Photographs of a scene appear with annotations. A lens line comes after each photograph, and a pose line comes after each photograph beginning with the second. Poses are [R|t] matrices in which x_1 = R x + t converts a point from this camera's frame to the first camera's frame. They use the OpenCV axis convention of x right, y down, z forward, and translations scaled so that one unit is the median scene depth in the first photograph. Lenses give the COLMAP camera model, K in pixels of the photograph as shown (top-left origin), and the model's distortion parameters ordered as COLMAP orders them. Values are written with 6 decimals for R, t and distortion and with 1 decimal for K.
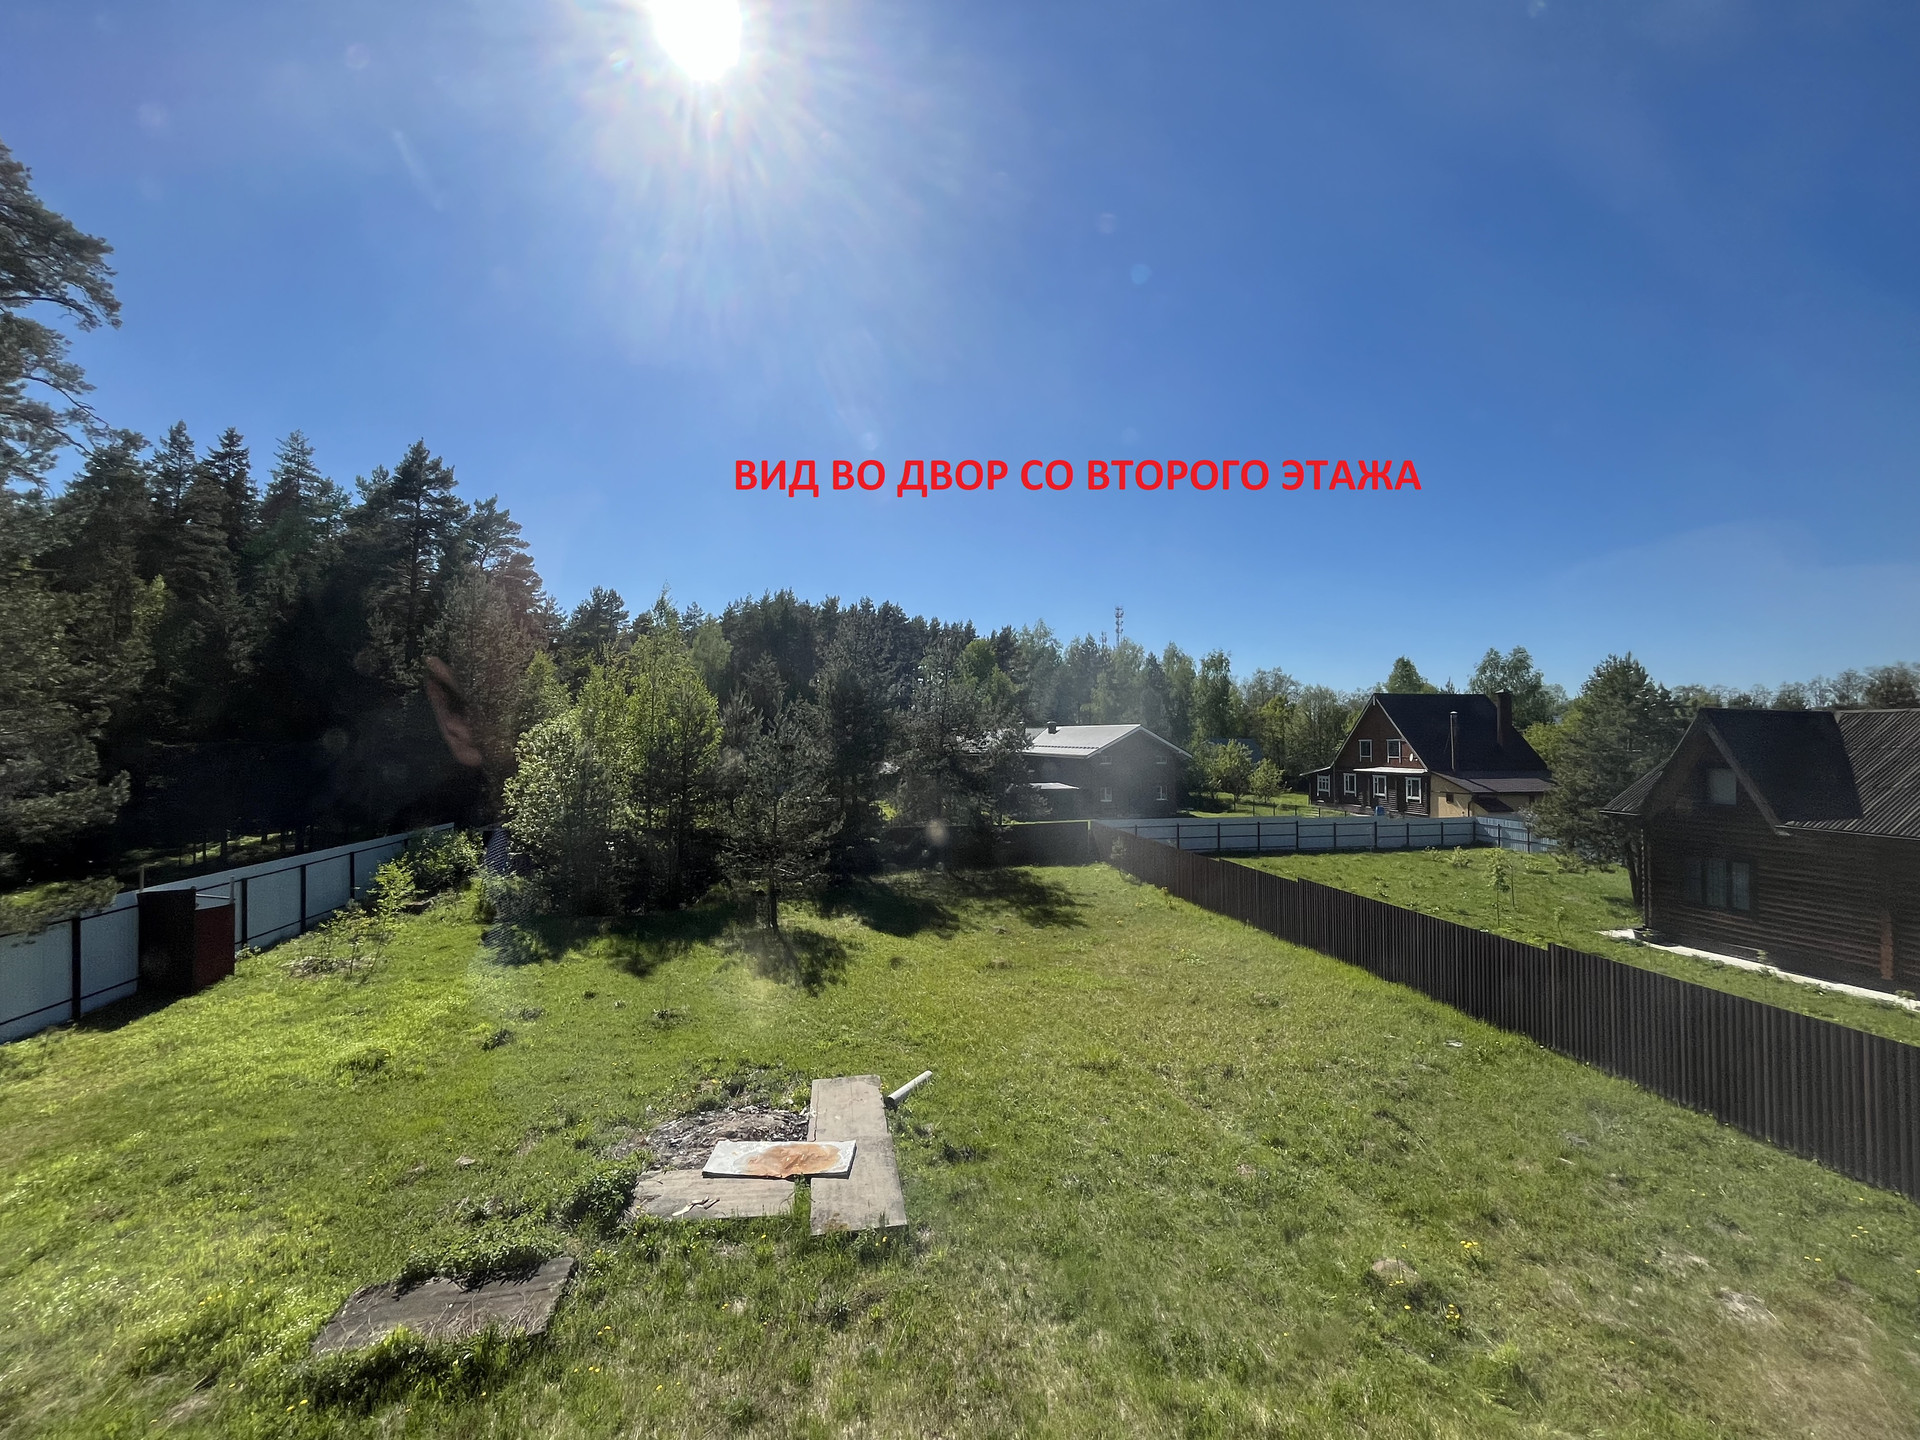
lens RADIAL K [[775.4, 0, 956.1], [0, 775.4, 722.5], [0, 0, 1]] dist [-0.001076, -0.000887]
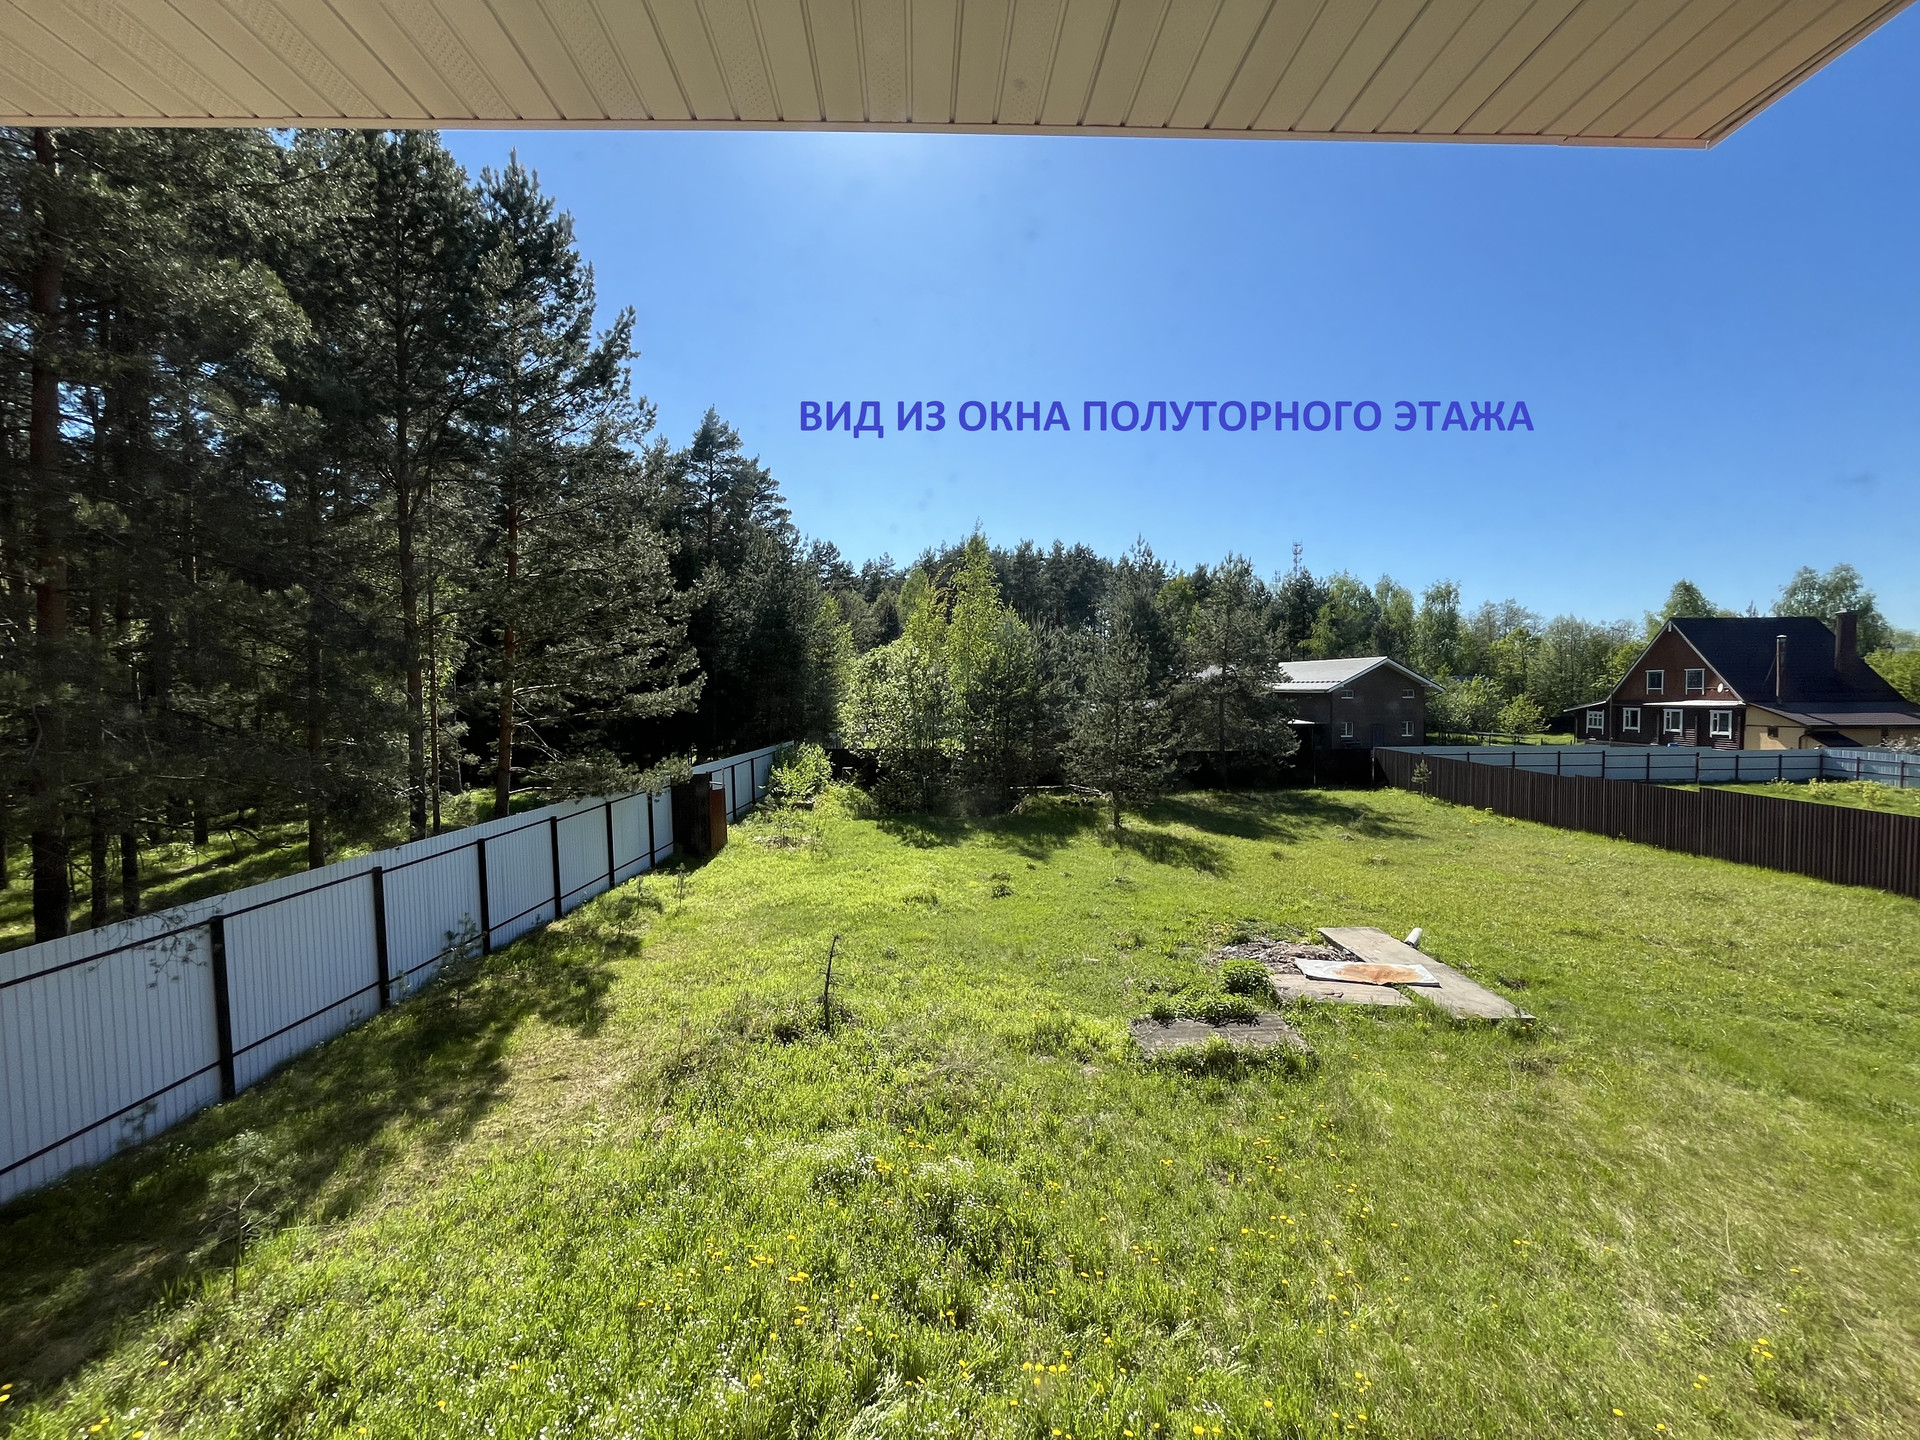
lens RADIAL K [[775.4, 0, 958.0], [0, 775.4, 717.9], [0, 0, 1]] dist [-0.001076, -0.000887]
pose [[0.982077, 0.000858, -0.188477, -0.113589], [0.010372, 0.998228, 0.058587, 0.018232], [0.188193, -0.059492, 0.980329, -0.047456]]
